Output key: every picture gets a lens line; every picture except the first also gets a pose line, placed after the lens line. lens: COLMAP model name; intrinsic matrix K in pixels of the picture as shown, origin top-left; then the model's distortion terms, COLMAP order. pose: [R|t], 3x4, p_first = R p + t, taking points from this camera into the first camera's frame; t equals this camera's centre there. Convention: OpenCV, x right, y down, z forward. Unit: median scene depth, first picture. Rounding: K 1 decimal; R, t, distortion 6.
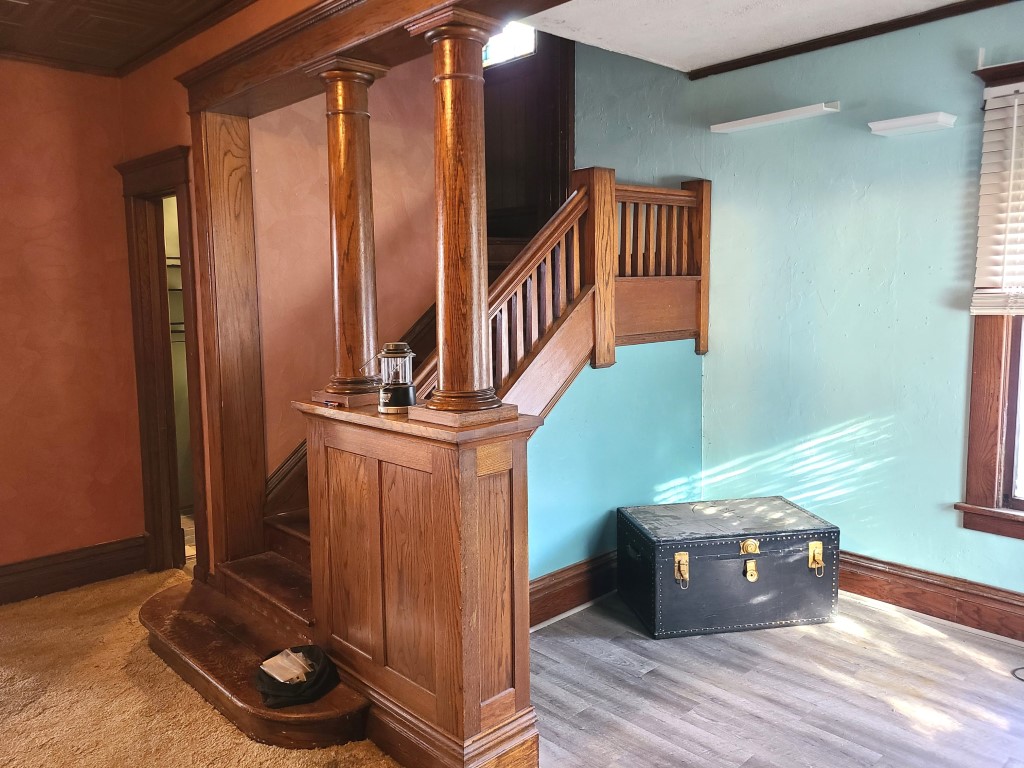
lens RADIAL K [[765.9, 0, 507.5], [0, 765.9, 383.4], [0, 0, 1]] dist [0.047021, -0.019834]
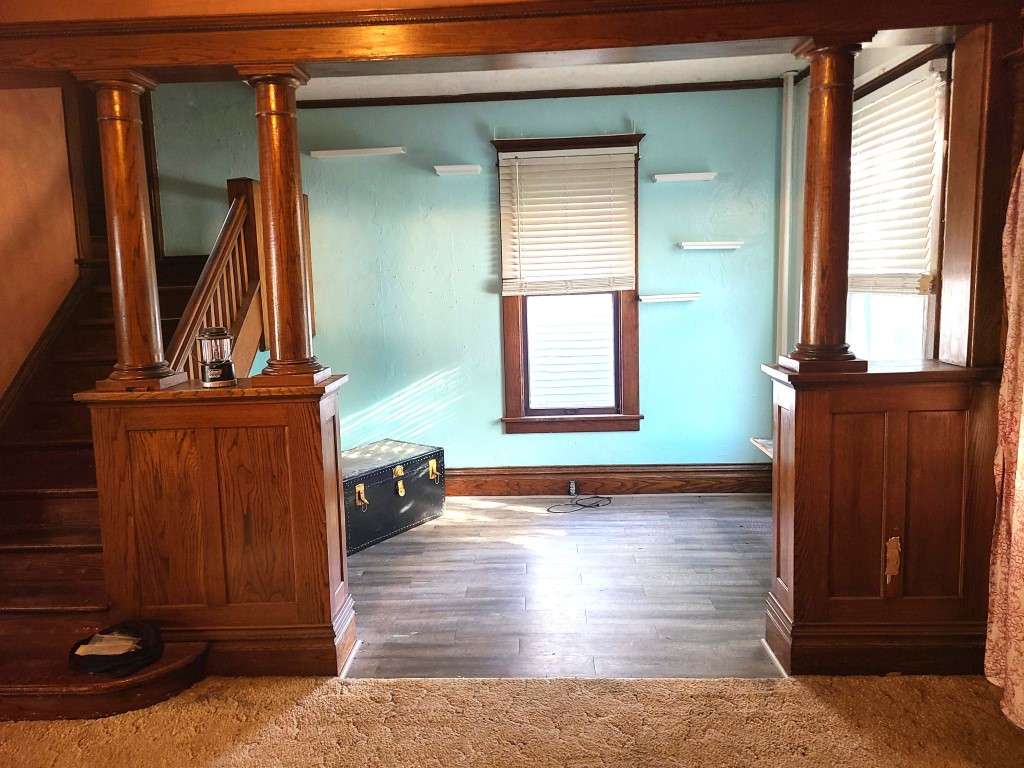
lens RADIAL K [[765.9, 0, 490.4], [0, 765.9, 396.5], [0, 0, 1]] dist [0.047021, -0.019834]
pose [[0.723119, -0.116058, 0.680904, -0.497122], [0.107612, 0.992675, 0.054915, 0.025274], [-0.682290, 0.033563, 0.730311, -0.108968]]
